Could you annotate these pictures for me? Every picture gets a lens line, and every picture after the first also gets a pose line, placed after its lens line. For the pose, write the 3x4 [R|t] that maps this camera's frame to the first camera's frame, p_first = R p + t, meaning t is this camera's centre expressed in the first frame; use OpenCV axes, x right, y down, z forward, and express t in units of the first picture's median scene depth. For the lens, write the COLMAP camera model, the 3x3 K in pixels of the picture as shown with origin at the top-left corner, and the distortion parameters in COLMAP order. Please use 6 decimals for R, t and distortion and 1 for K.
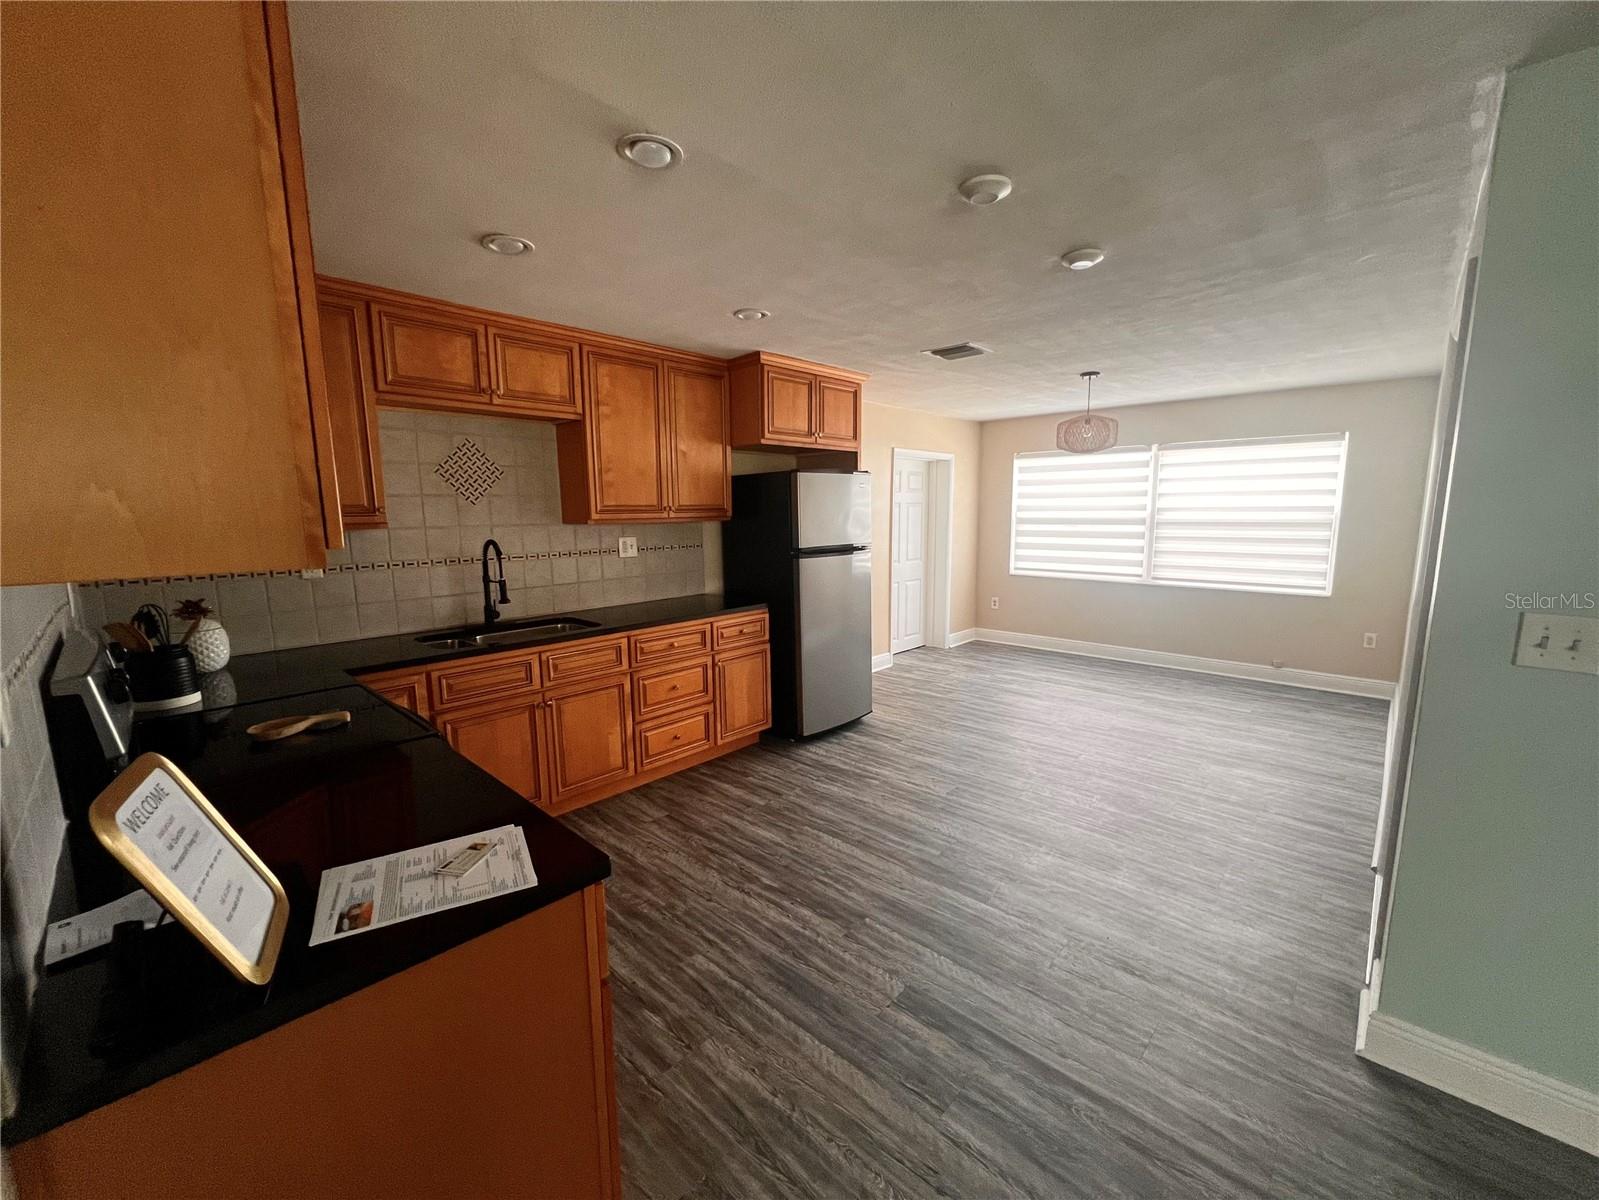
lens RADIAL K [[635.6, 0, 798.9], [0, 635.6, 600.2], [0, 0, 1]] dist [-0.003159, 0.000885]
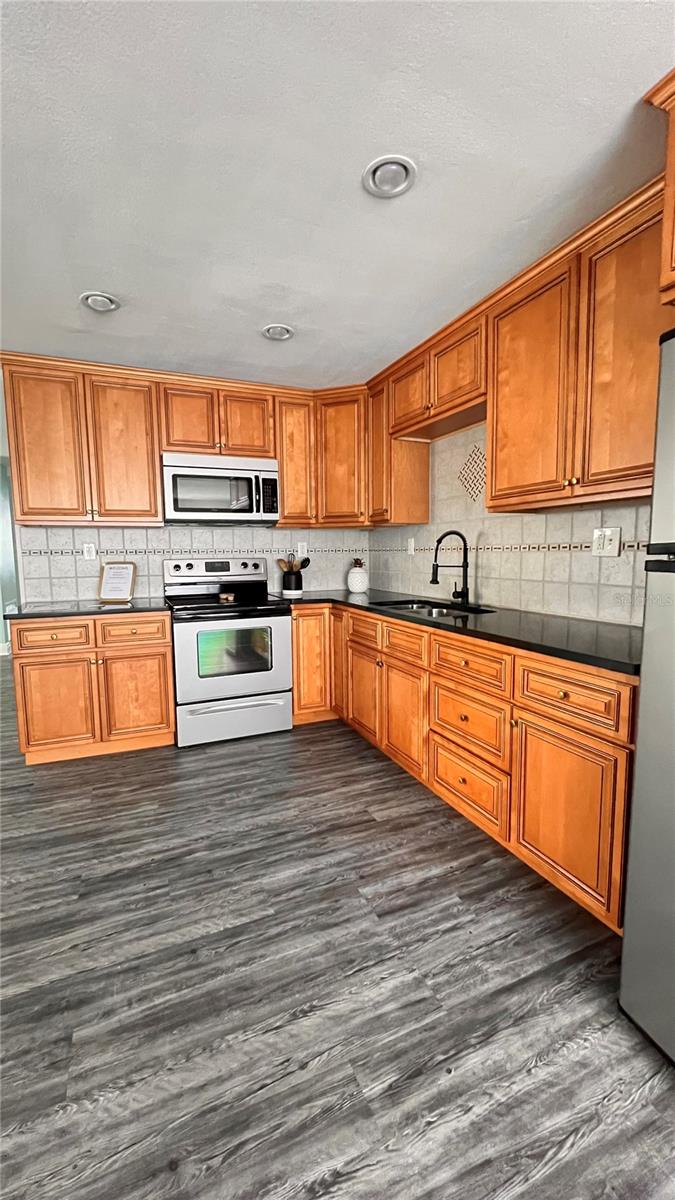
lens RADIAL K [[476.6, 0, 332.3], [0, 476.6, 595.6], [0, 0, 1]] dist [-0.004219, 0.000947]
pose [[-0.390691, 0.105844, -0.914417, 0.358651], [-0.110021, 0.980878, 0.160544, -0.079300], [0.913924, 0.163328, -0.371575, 0.962814]]
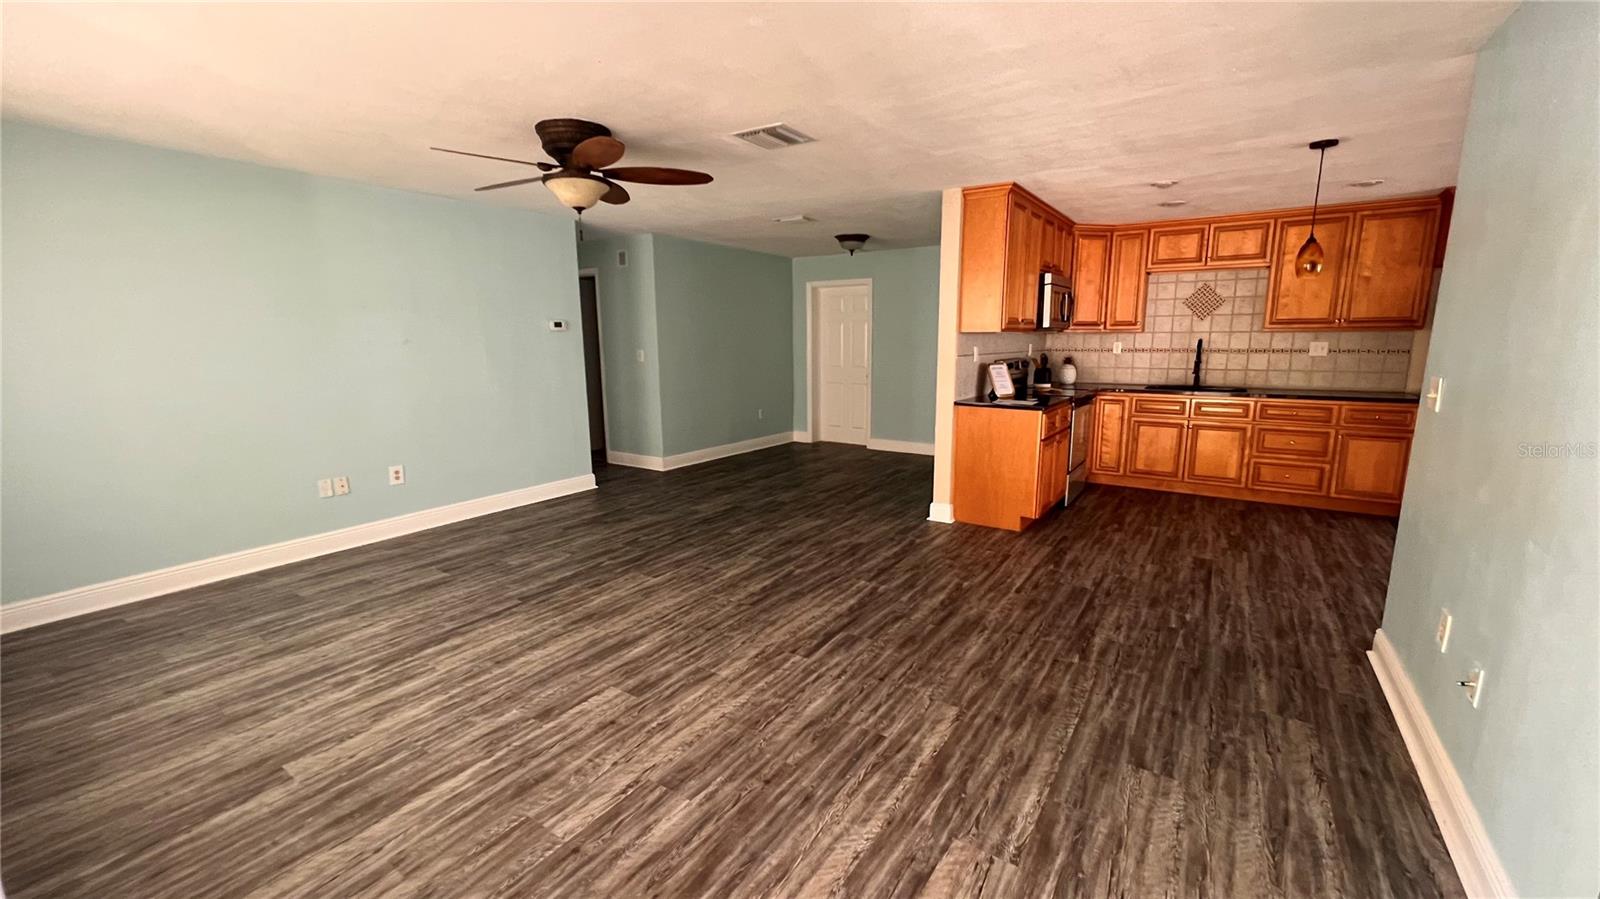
lens RADIAL K [[635.5, 0, 796.2], [0, 635.5, 439.7], [0, 0, 1]] dist [-0.004219, 0.000947]
pose [[0.156469, 0.169673, -0.973000, 0.976231], [-0.132260, 0.979861, 0.149601, 0.057245], [0.978787, 0.105281, 0.175759, -0.359203]]
